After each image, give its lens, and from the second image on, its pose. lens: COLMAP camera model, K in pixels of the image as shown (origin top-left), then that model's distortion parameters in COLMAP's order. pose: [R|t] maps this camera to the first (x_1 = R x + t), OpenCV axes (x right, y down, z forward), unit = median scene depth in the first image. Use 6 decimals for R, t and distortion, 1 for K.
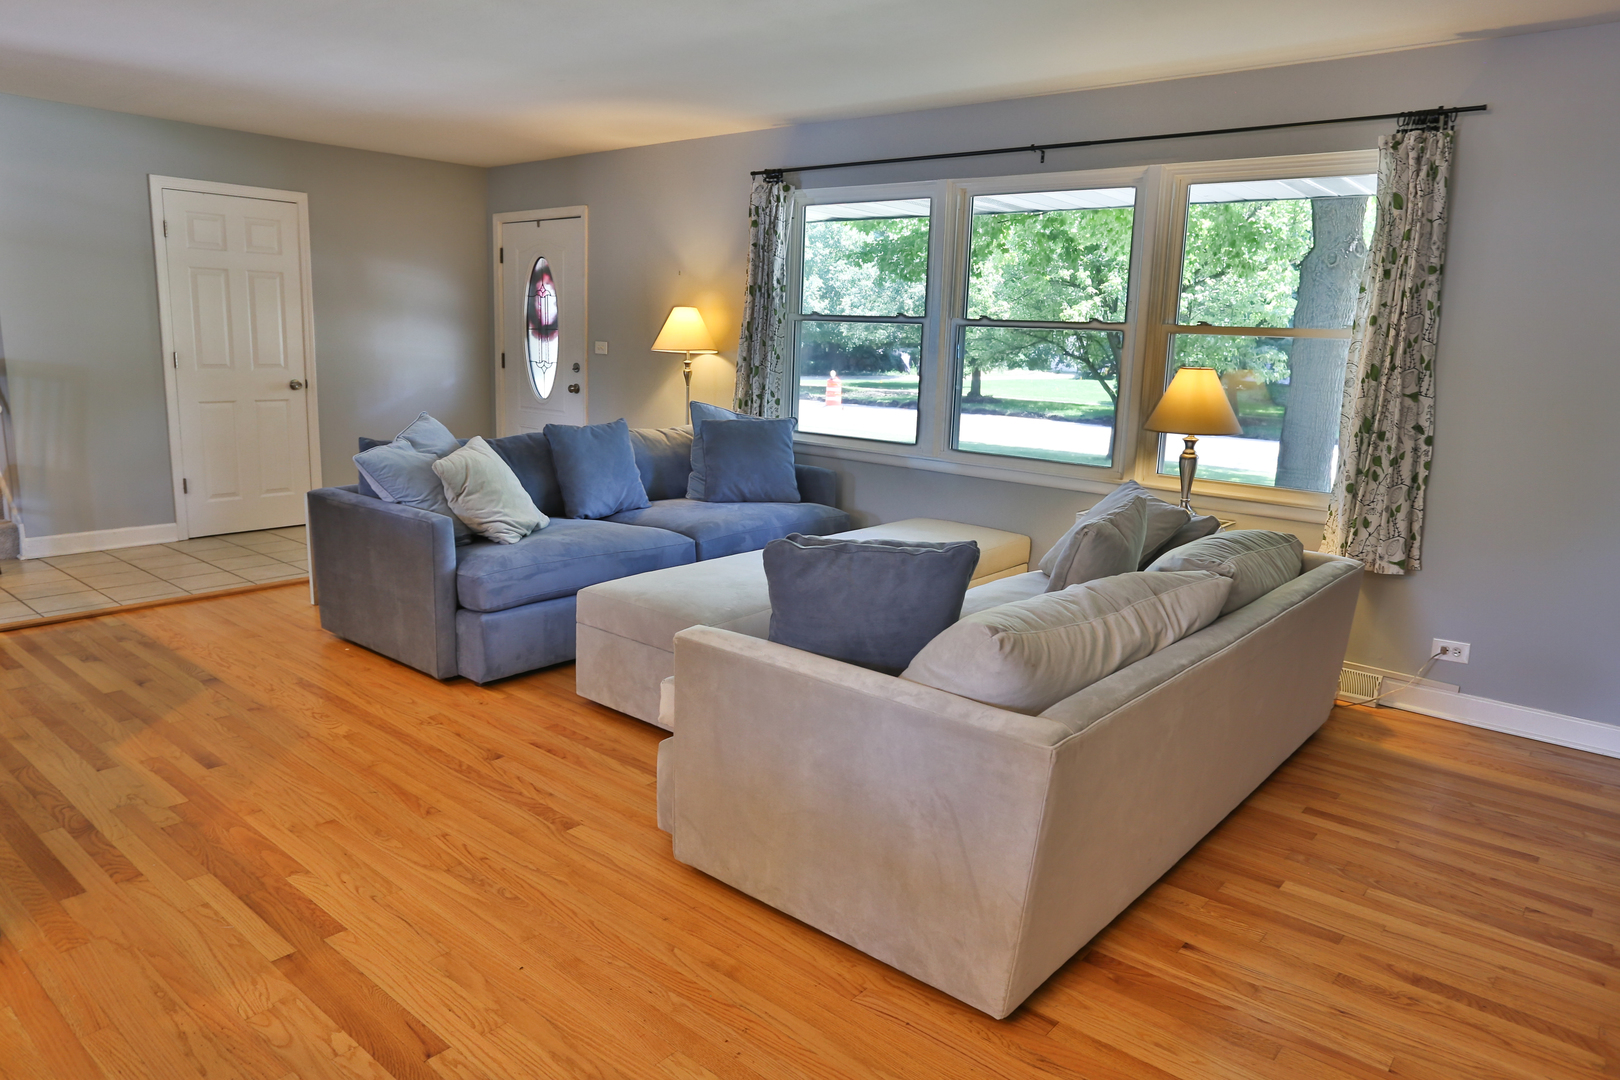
lens RADIAL K [[1041.7, 0, 810.0], [0, 1041.7, 540.0], [0, 0, 1]] dist [-0.045204, 0.000261]
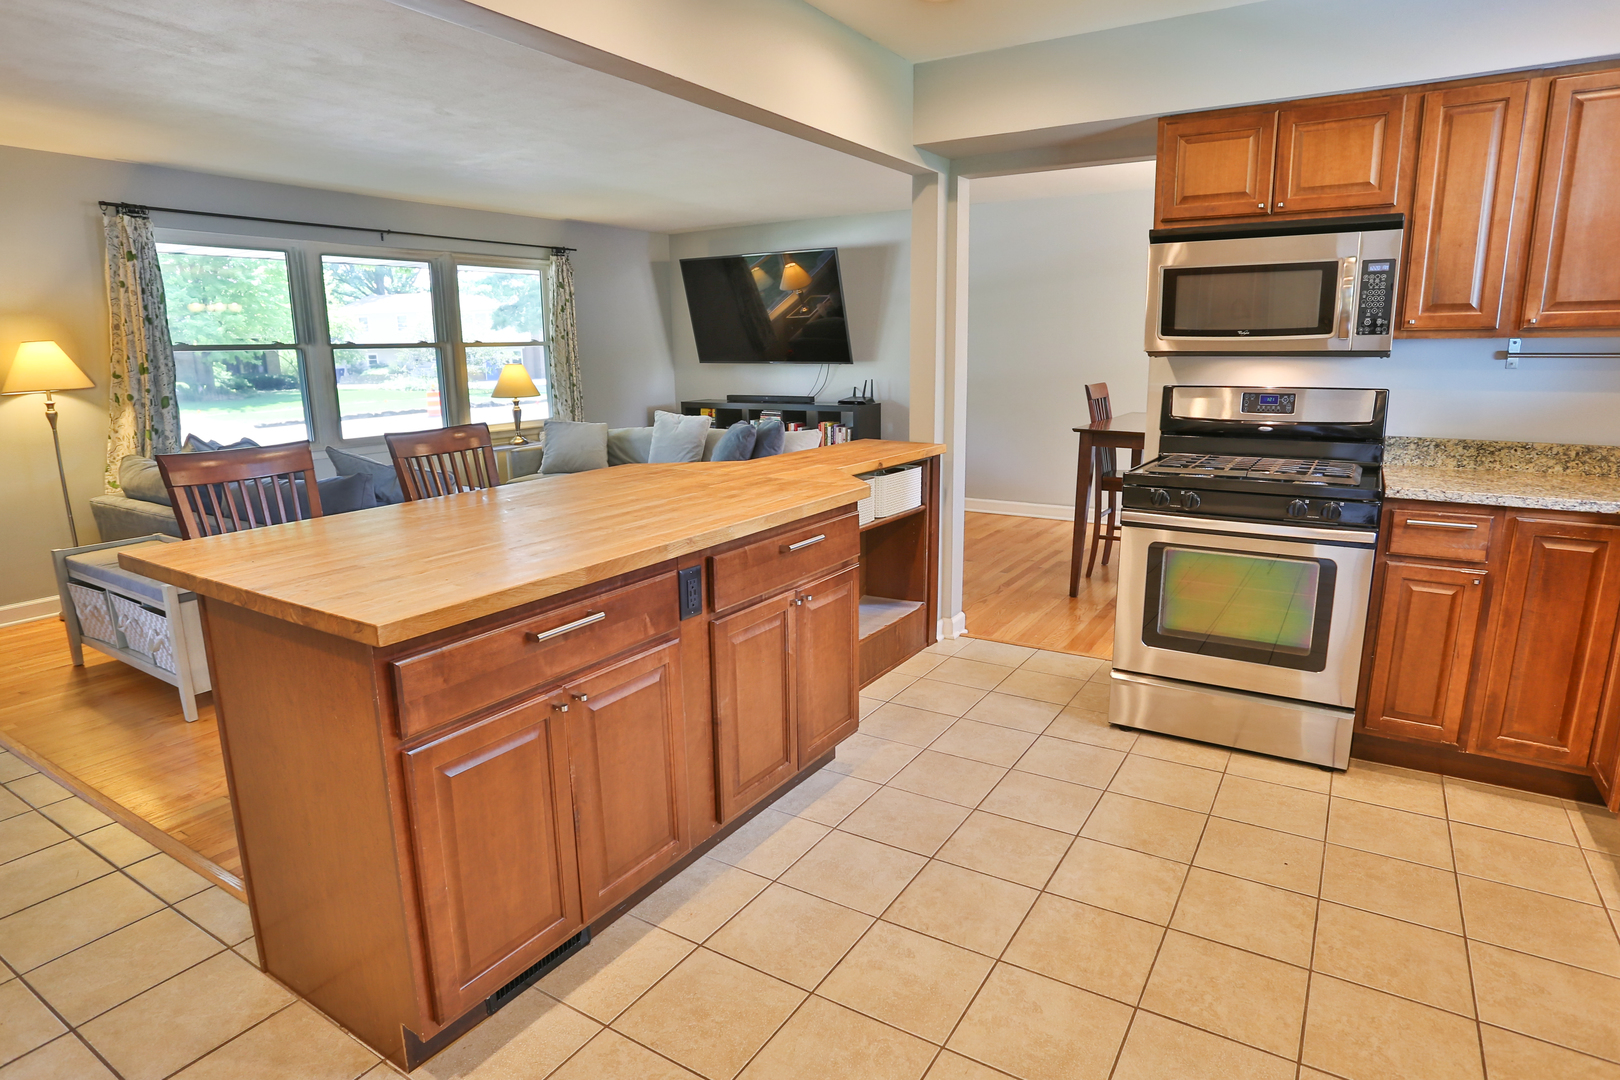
lens RADIAL K [[898.4, 0, 801.3], [0, 898.4, 542.5], [0, 0, 1]] dist [-0.085420, 0.040878]
pose [[-0.131921, -0.239430, 0.961910, -1.590080], [0.202836, 0.943338, 0.262625, -0.204341], [-0.970286, 0.229756, -0.075881, 0.774378]]
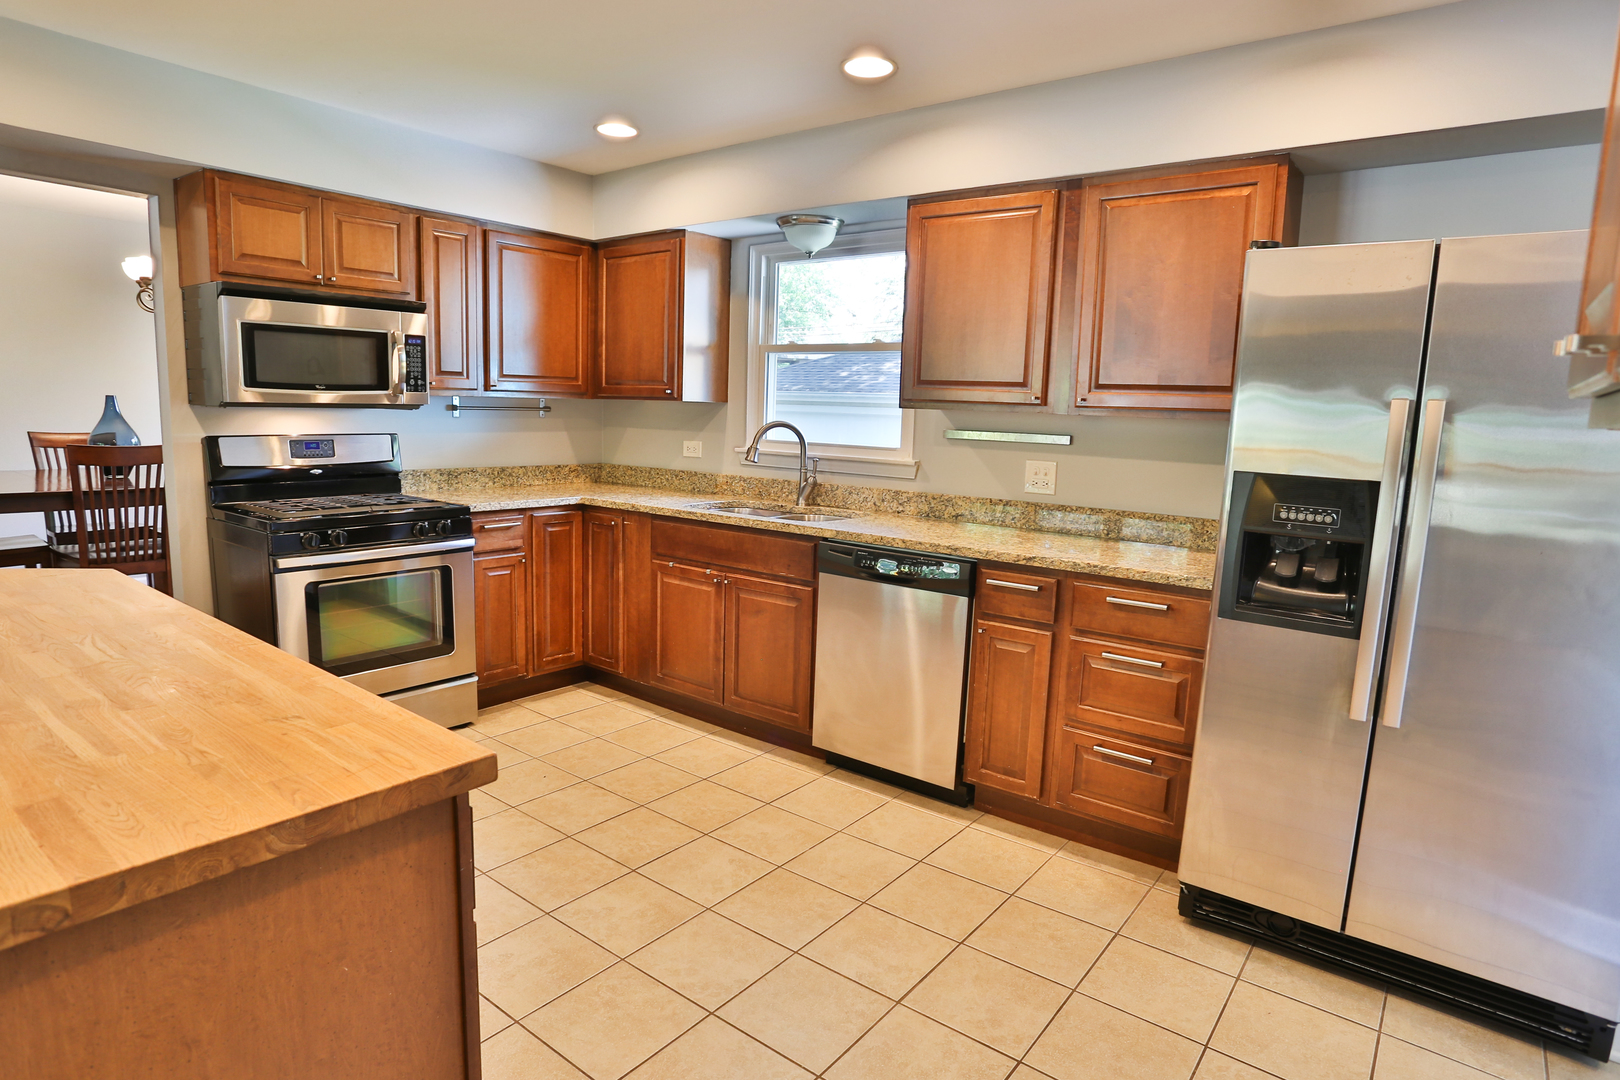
lens RADIAL K [[884.9, 0, 818.8], [0, 884.9, 545.4], [0, 0, 1]] dist [-0.121057, 0.098372]
pose [[-0.997175, -0.054988, -0.051161, -1.299641], [-0.069233, 0.937047, 0.342272, -0.277758], [0.029119, 0.344848, -0.938207, 1.177811]]
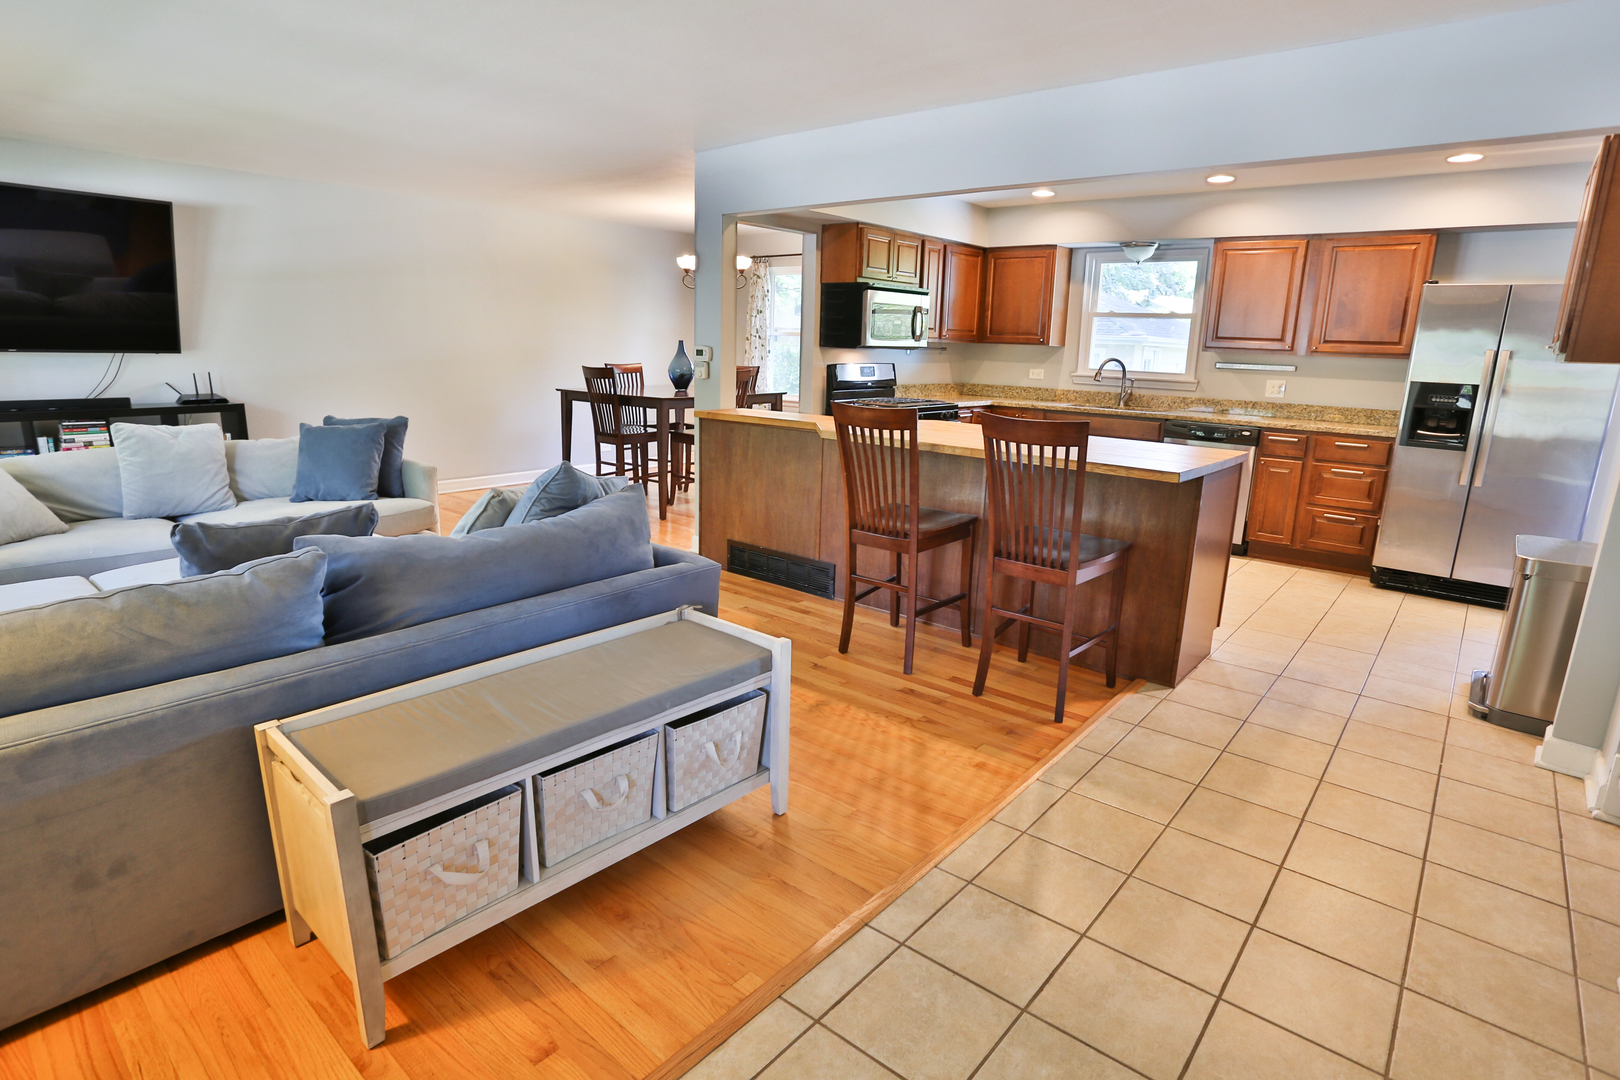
lens RADIAL K [[842.5, 0, 810.0], [0, 842.5, 540.0], [0, 0, 1]] dist [-0.070633, 0.034906]
pose [[-0.998437, -0.055738, -0.004090, -0.674550], [-0.052331, 0.906702, 0.418513, -0.406864], [-0.019619, 0.418073, -0.908202, 1.908449]]
